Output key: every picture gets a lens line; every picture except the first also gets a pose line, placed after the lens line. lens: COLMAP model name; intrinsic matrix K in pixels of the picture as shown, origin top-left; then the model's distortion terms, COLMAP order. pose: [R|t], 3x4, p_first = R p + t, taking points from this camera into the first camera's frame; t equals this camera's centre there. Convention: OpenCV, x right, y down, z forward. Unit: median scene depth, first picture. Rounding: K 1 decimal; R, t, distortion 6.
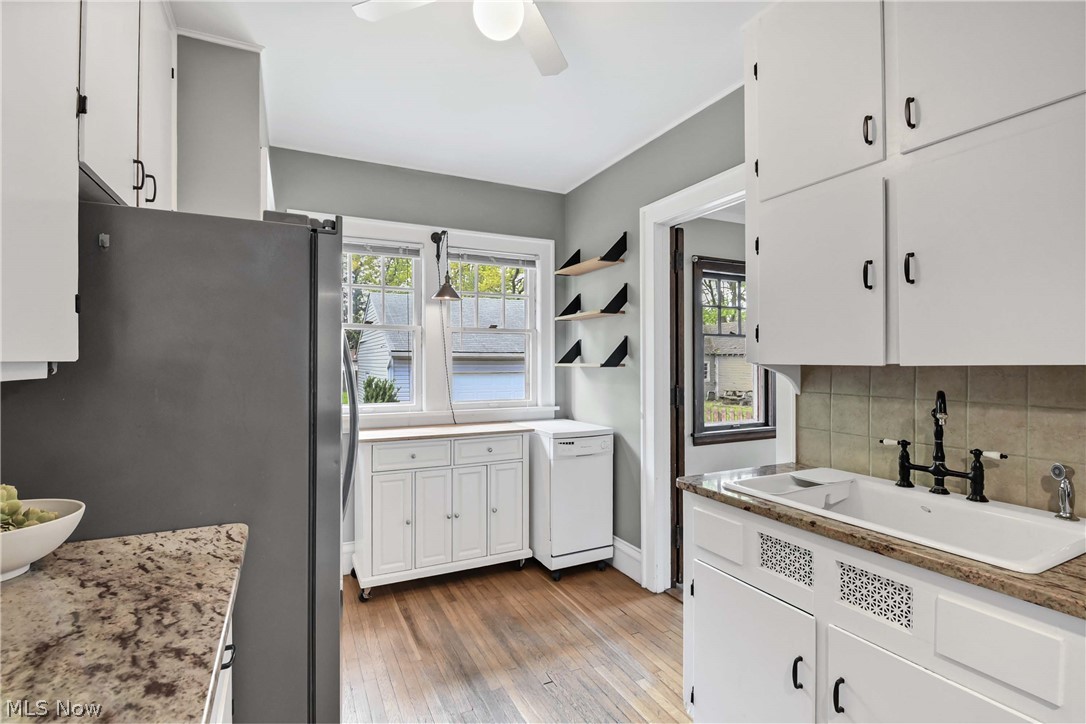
lens RADIAL K [[511.2, 0, 533.6], [0, 511.2, 360.4], [0, 0, 1]] dist [-0.002438, -0.004158]
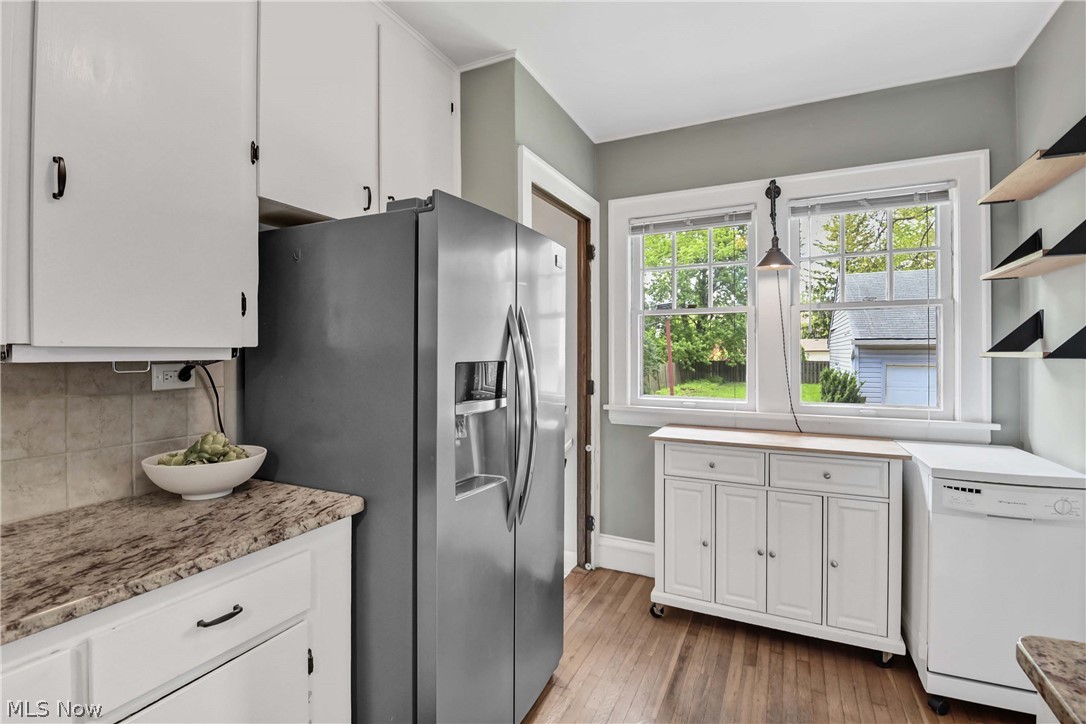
lens RADIAL K [[495.5, 0, 539.7], [0, 495.5, 351.7], [0, 0, 1]] dist [-0.007937, -0.006197]
pose [[0.620219, -0.000826, -0.784428, 0.225060], [0.002147, 0.999997, 0.000645, 0.005331], [0.784426, -0.002085, 0.620219, 0.307762]]
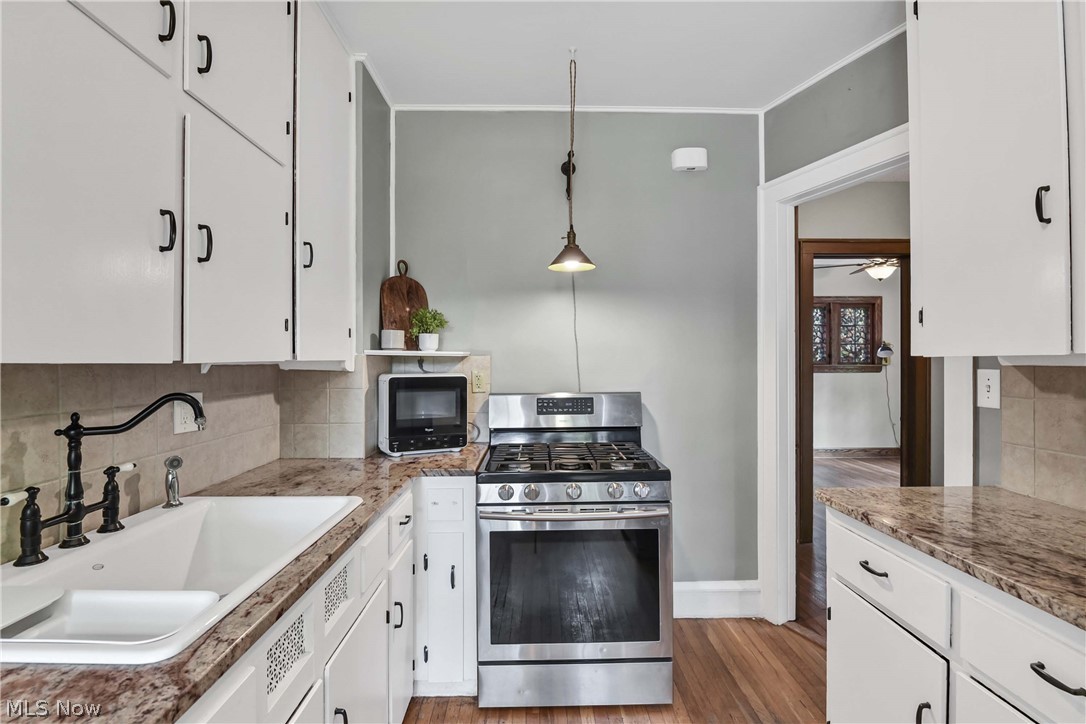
lens RADIAL K [[511.2, 0, 551.2], [0, 511.2, 370.1], [0, 0, 1]] dist [-0.002438, -0.004158]
pose [[-0.915666, -0.002313, 0.401933, -0.049085], [0.001210, 0.999963, 0.008512, 0.007720], [-0.401938, 0.008281, -0.915629, 0.762322]]
